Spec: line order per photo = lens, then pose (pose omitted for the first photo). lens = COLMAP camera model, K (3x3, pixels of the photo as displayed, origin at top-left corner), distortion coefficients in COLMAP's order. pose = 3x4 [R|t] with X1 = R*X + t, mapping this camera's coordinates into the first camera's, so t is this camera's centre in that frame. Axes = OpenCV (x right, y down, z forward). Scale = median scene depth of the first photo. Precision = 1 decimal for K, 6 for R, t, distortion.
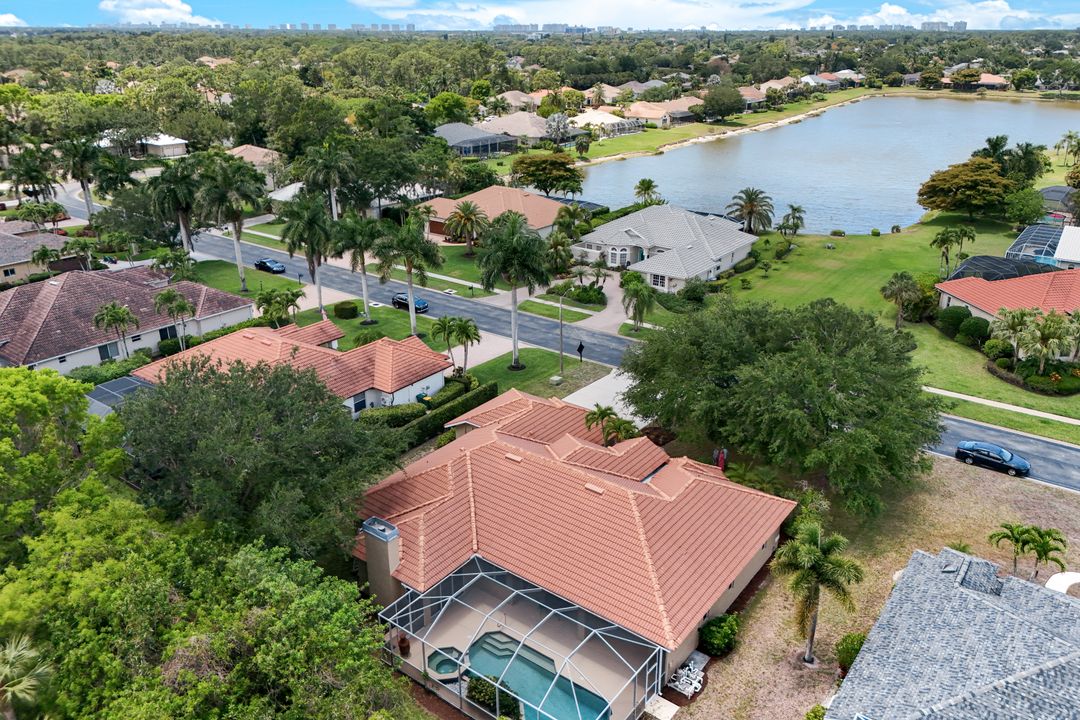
lens RADIAL K [[781.1, 0, 547.3], [0, 781.1, 360.8], [0, 0, 1]] dist [0.063997, -0.066912]
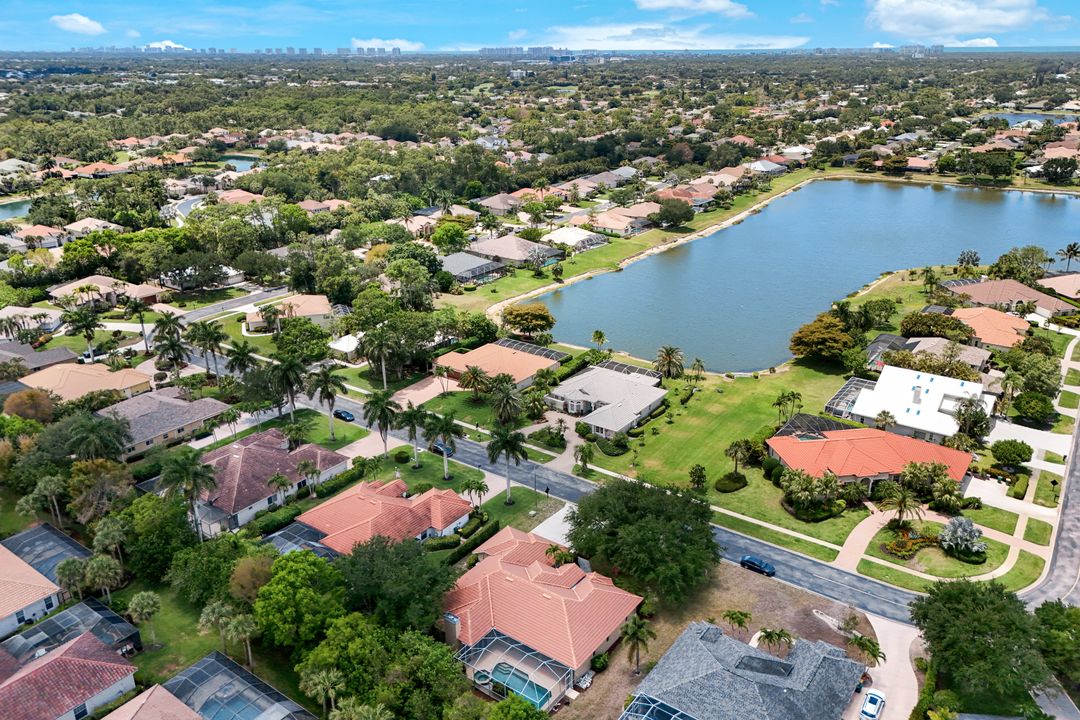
lens RADIAL K [[781.1, 0, 547.3], [0, 781.1, 360.8], [0, 0, 1]] dist [0.063997, -0.066912]
pose [[0.999829, -0.010153, 0.015444, 0.021549], [0.010558, 0.999597, -0.026334, -0.274748], [-0.015171, 0.026493, 0.999534, -0.765652]]
